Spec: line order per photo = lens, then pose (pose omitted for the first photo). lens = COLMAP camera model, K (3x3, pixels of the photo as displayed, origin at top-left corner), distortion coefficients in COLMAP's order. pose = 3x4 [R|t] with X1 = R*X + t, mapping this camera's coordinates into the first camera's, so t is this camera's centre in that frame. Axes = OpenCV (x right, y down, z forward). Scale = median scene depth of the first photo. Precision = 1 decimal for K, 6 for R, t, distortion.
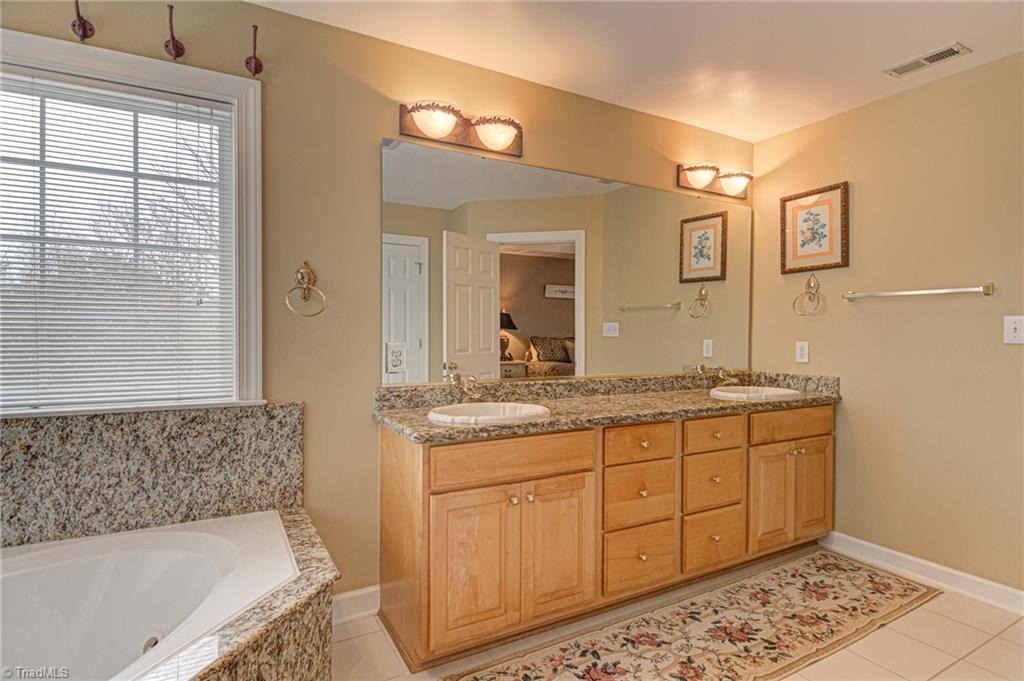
lens RADIAL K [[538.9, 0, 514.2], [0, 538.9, 344.7], [0, 0, 1]] dist [0.005297, -0.007898]
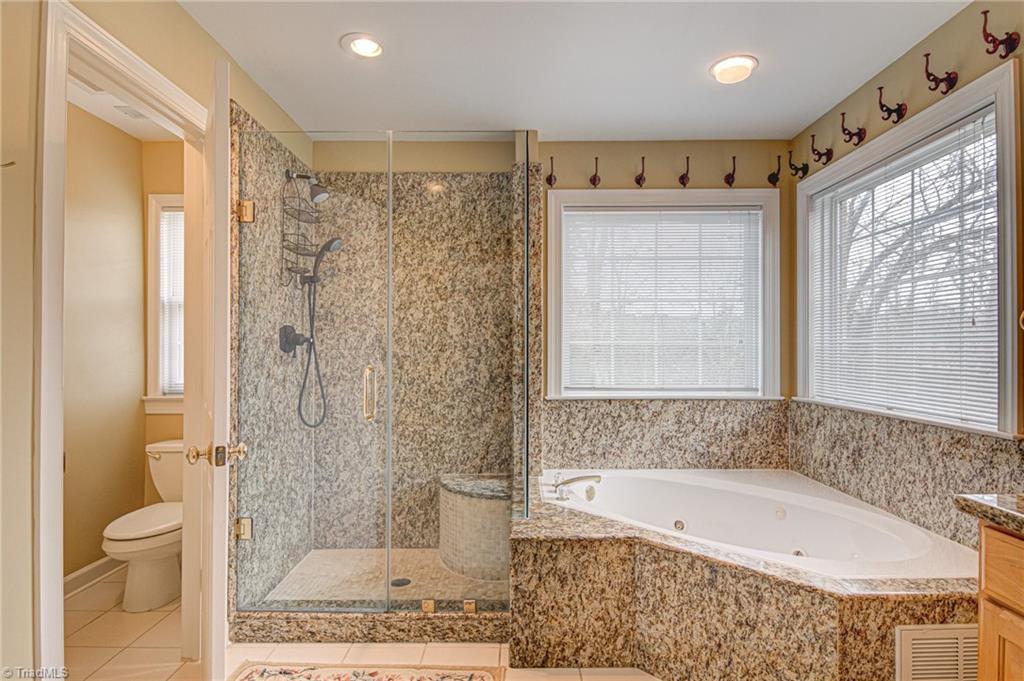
lens RADIAL K [[538.9, 0, 514.2], [0, 538.9, 342.4], [0, 0, 1]] dist [0.005297, -0.007898]
pose [[-0.484672, -0.013237, -0.874596, 0.687493], [-0.024050, 0.999709, -0.001803, -0.022024], [0.874365, 0.020160, -0.484850, 0.770792]]
